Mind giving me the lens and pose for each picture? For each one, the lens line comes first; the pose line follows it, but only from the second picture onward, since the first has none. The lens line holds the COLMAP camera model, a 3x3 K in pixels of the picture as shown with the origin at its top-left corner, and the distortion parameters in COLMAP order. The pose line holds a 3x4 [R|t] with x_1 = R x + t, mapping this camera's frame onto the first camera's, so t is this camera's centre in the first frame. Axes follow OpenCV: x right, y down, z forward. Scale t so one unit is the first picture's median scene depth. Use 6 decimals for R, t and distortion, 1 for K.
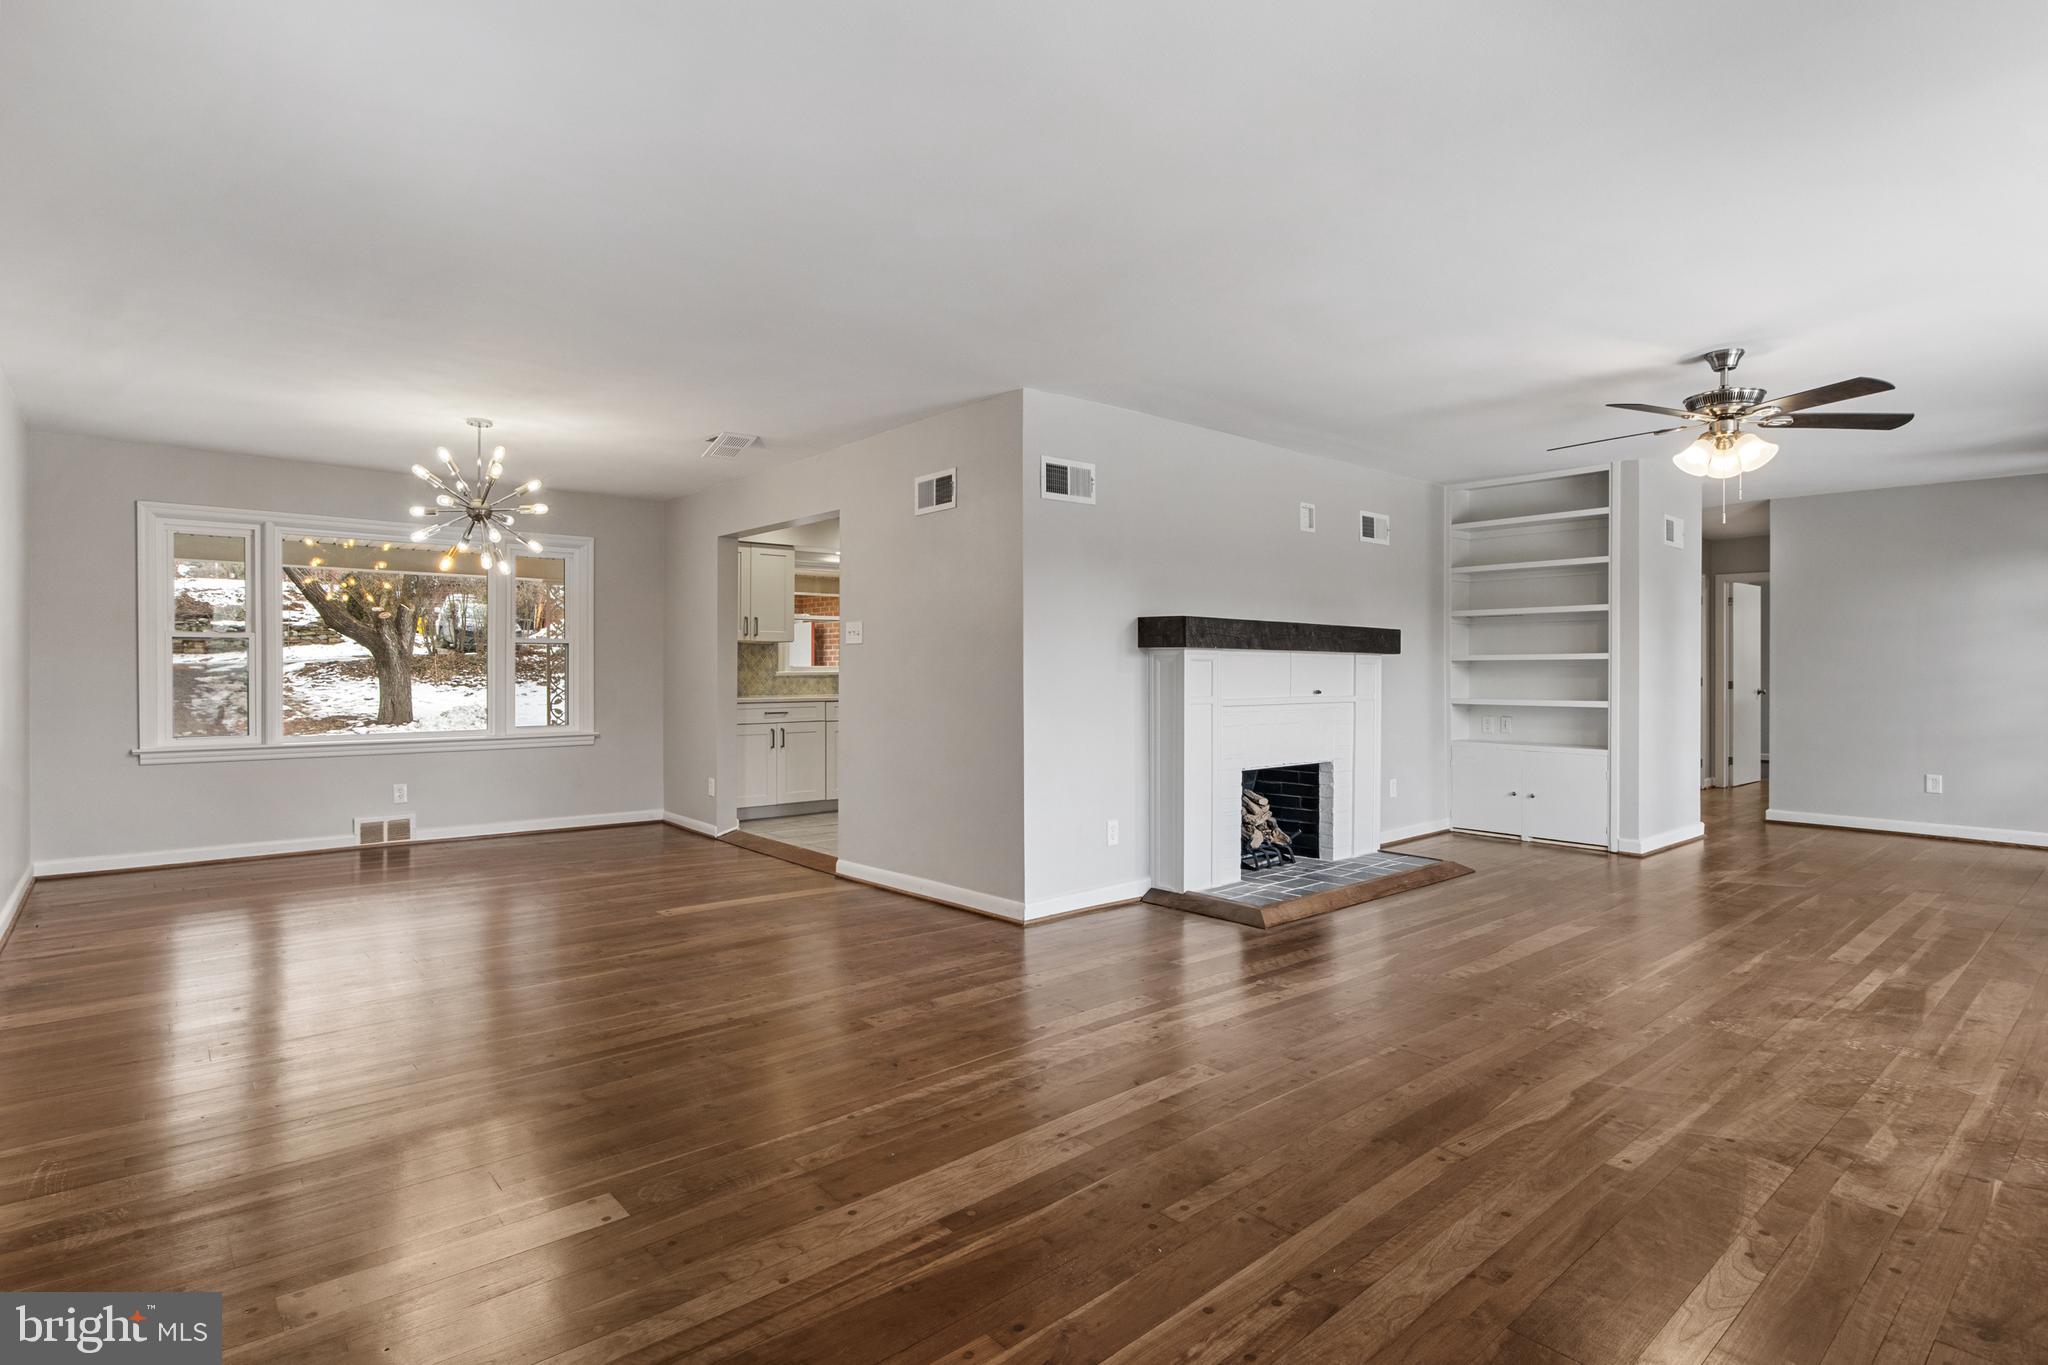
lens RADIAL K [[1030.1, 0, 1017.4], [0, 1030.1, 671.8], [0, 0, 1]] dist [-0.002599, -0.000965]
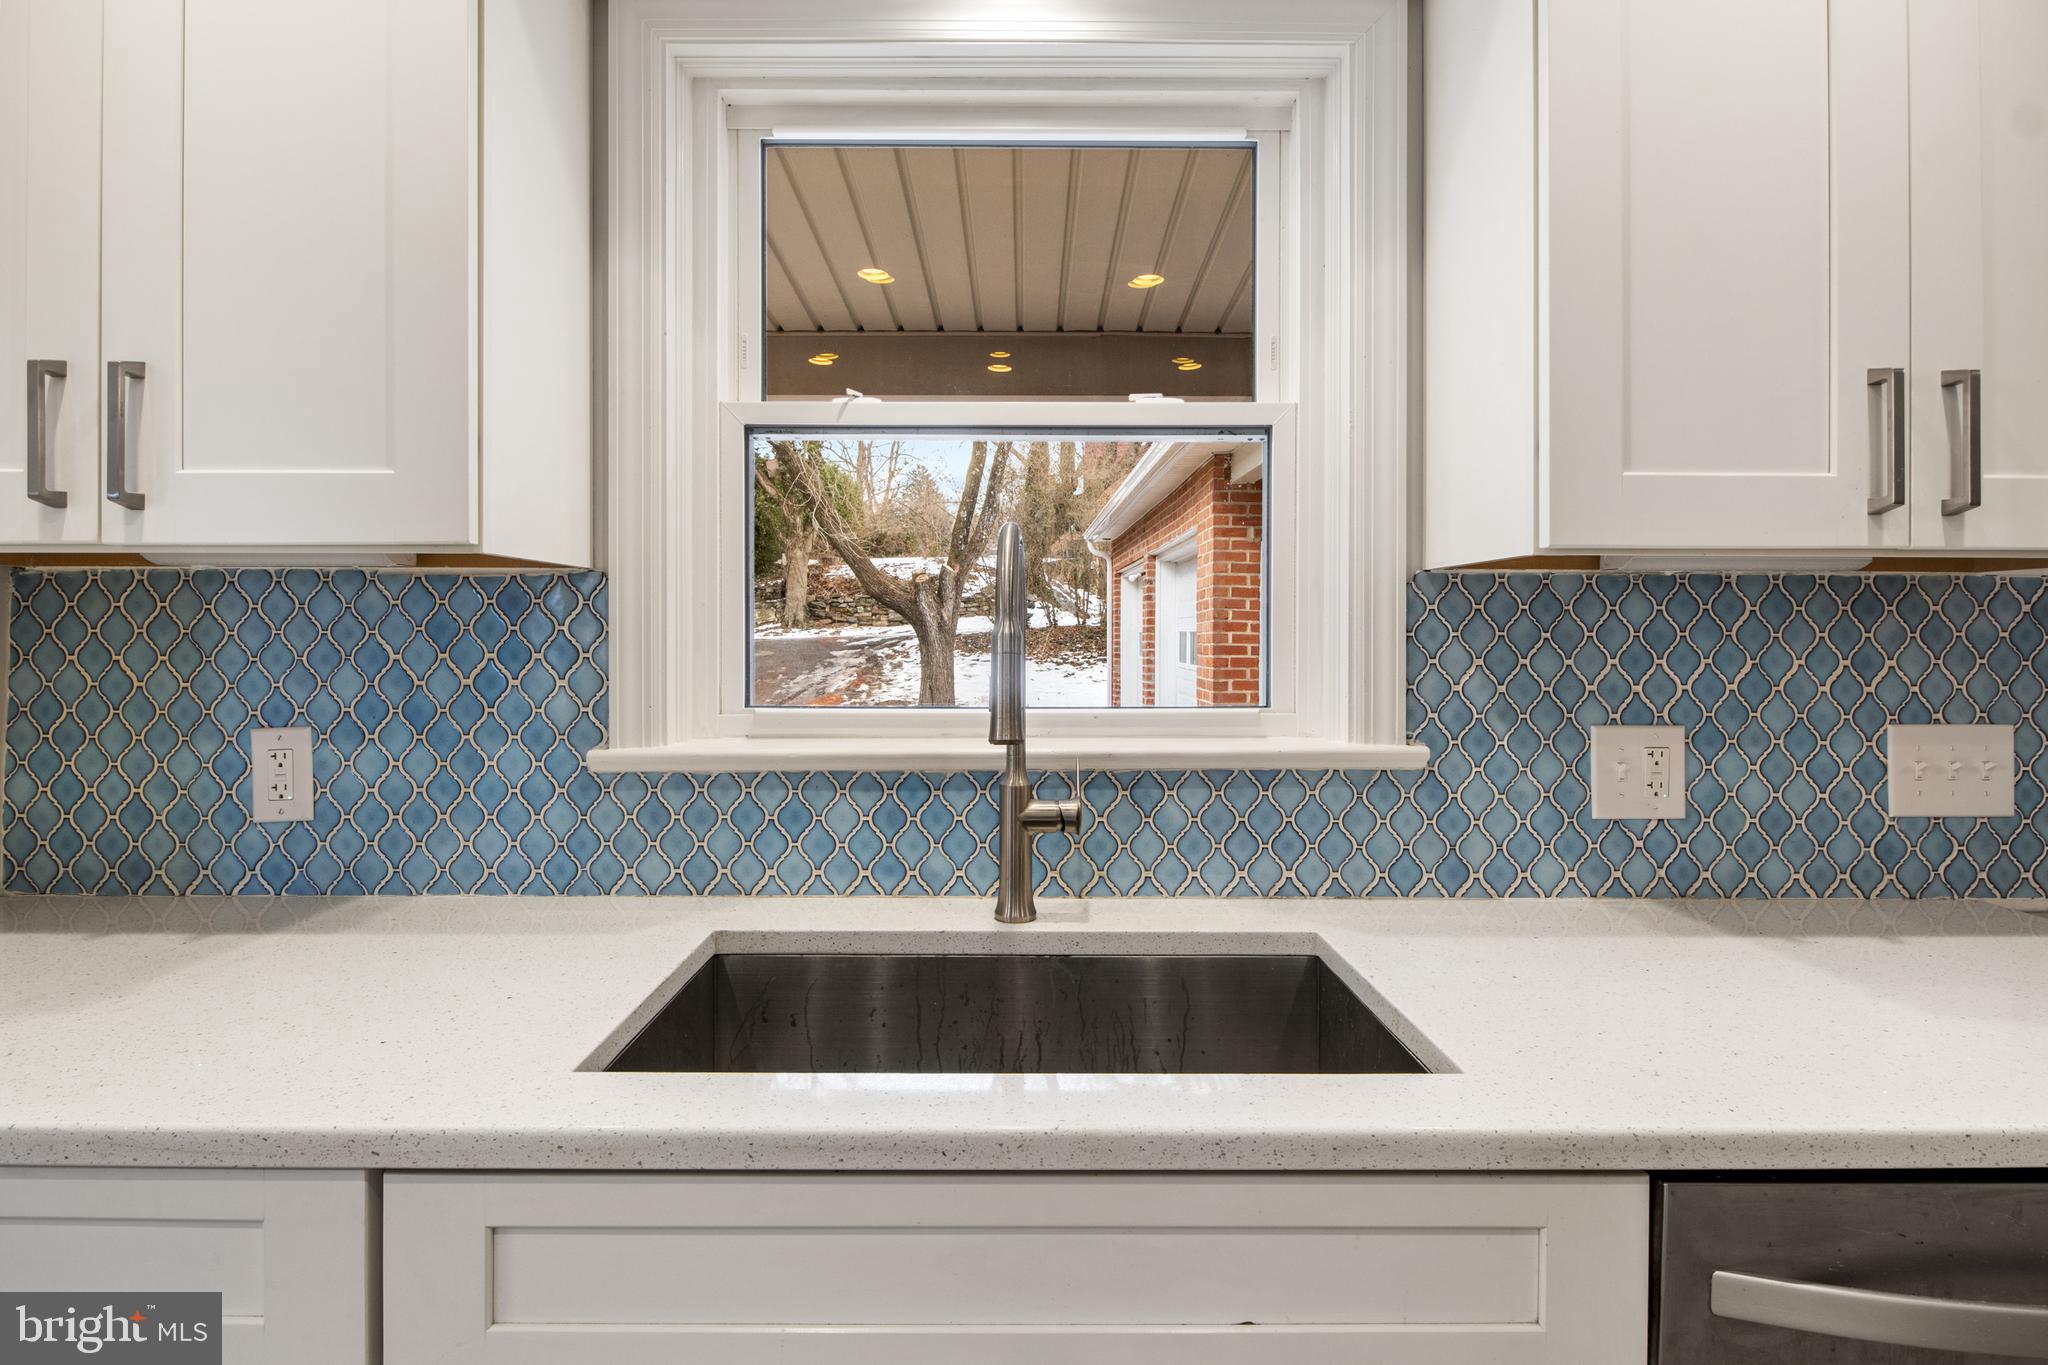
lens RADIAL K [[1044.1, 0, 1022.5], [0, 1044.1, 635.8], [0, 0, 1]] dist [-0.009784, -0.000211]
pose [[0.767856, 0.000289, -0.640623, -0.083106], [-0.002682, 0.999993, -0.002764, -0.018564], [0.640617, 0.003840, 0.767851, 0.972081]]
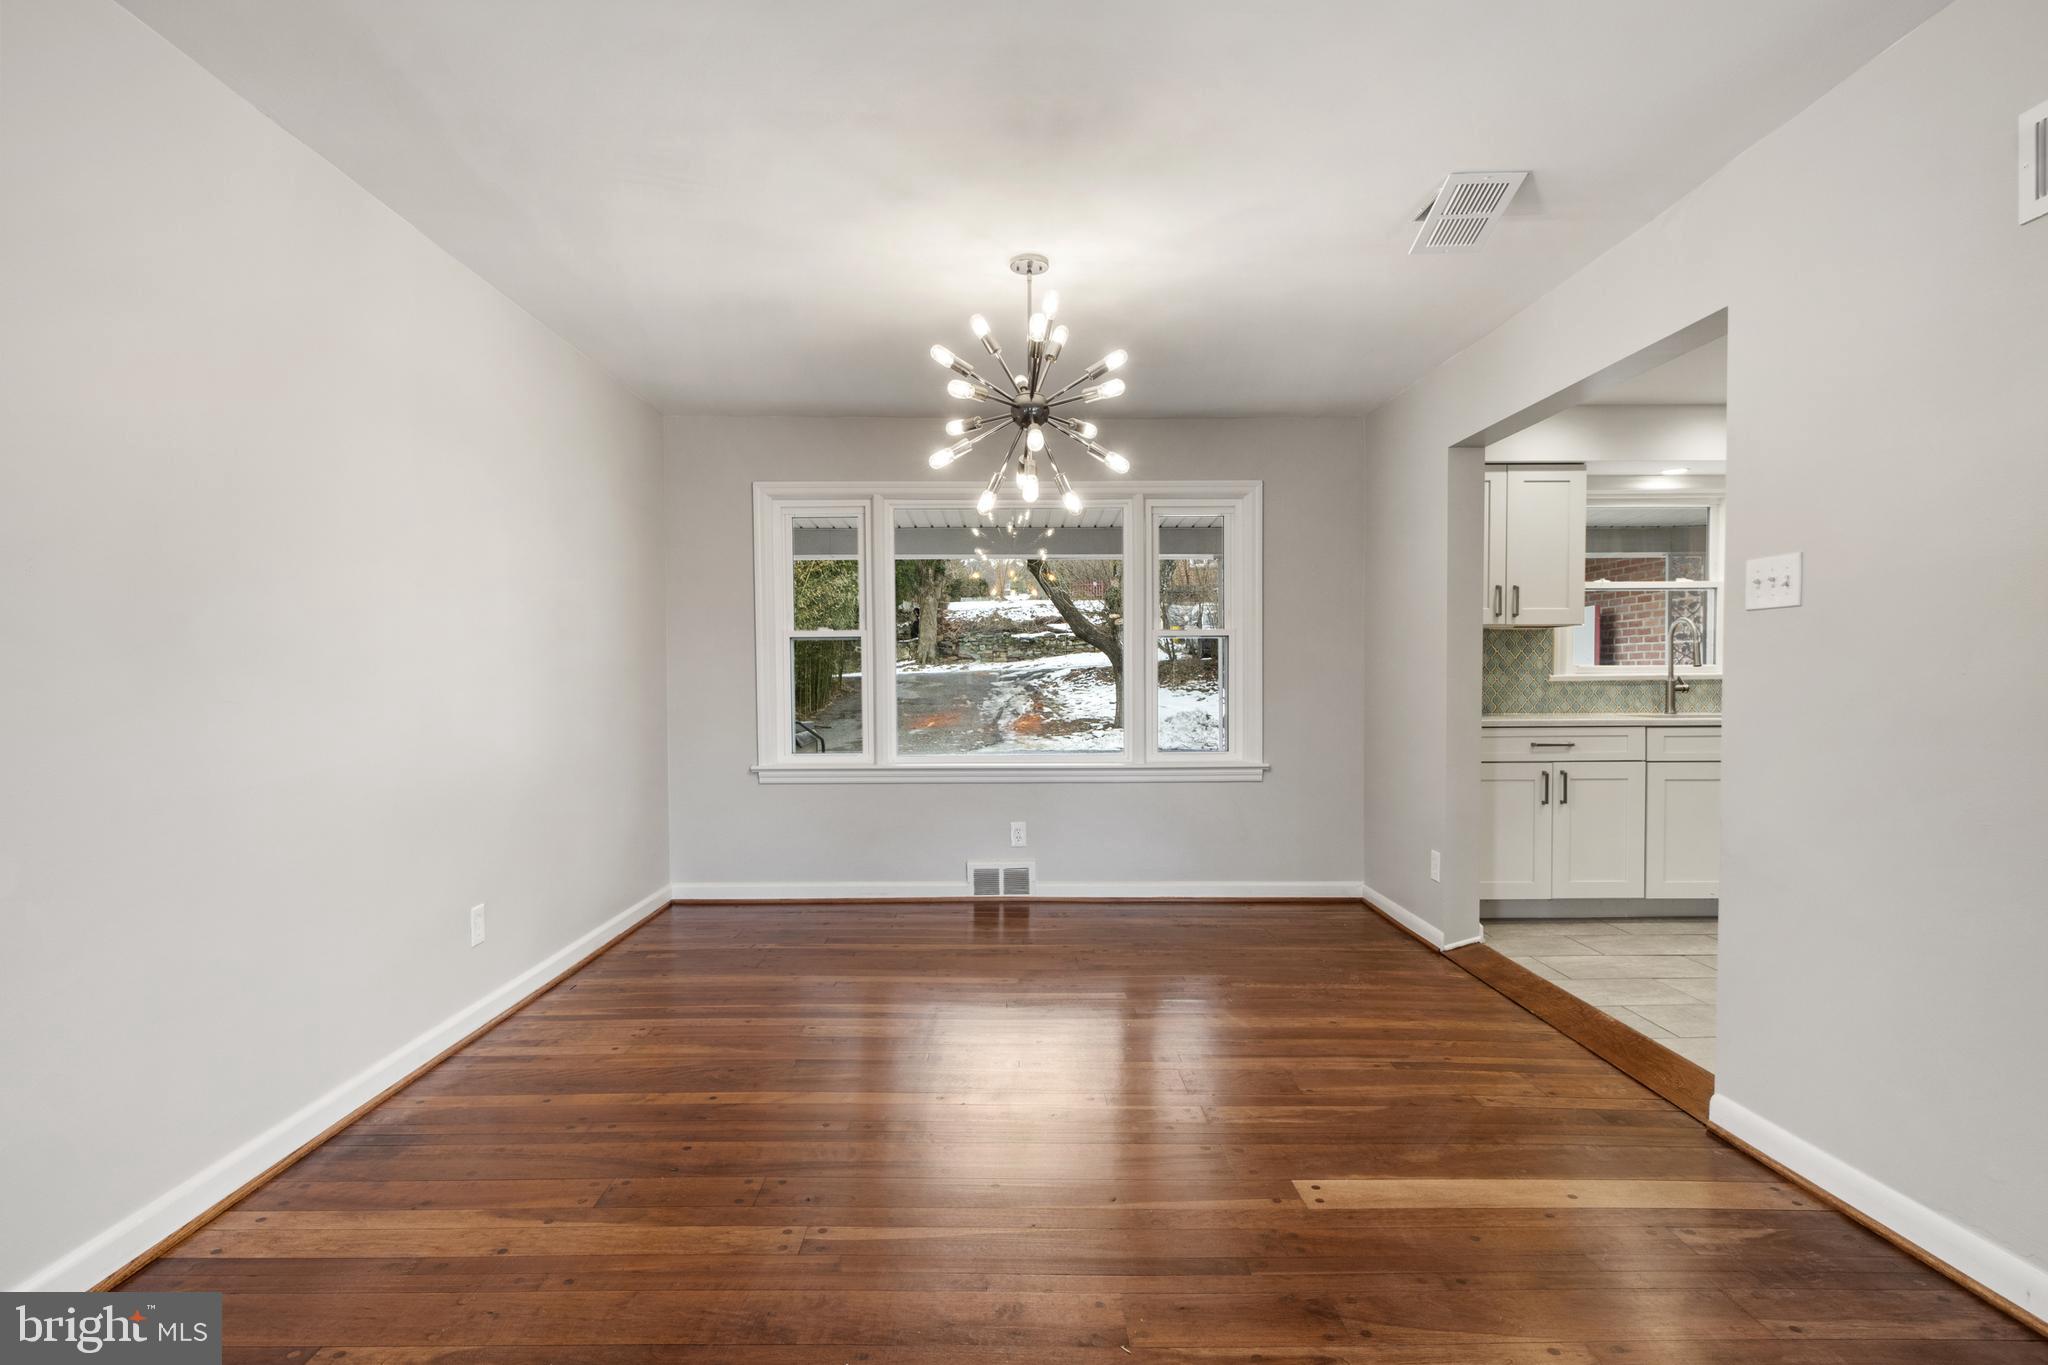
lens RADIAL K [[1022.4, 0, 1008.1], [0, 1022.4, 696.2], [0, 0, 1]] dist [-0.012961, -0.000229]
pose [[0.762121, 0.009505, -0.647365, -0.091391], [0.003138, 0.999826, 0.018374, 0.000420], [0.647427, -0.016035, 0.761959, 0.343384]]
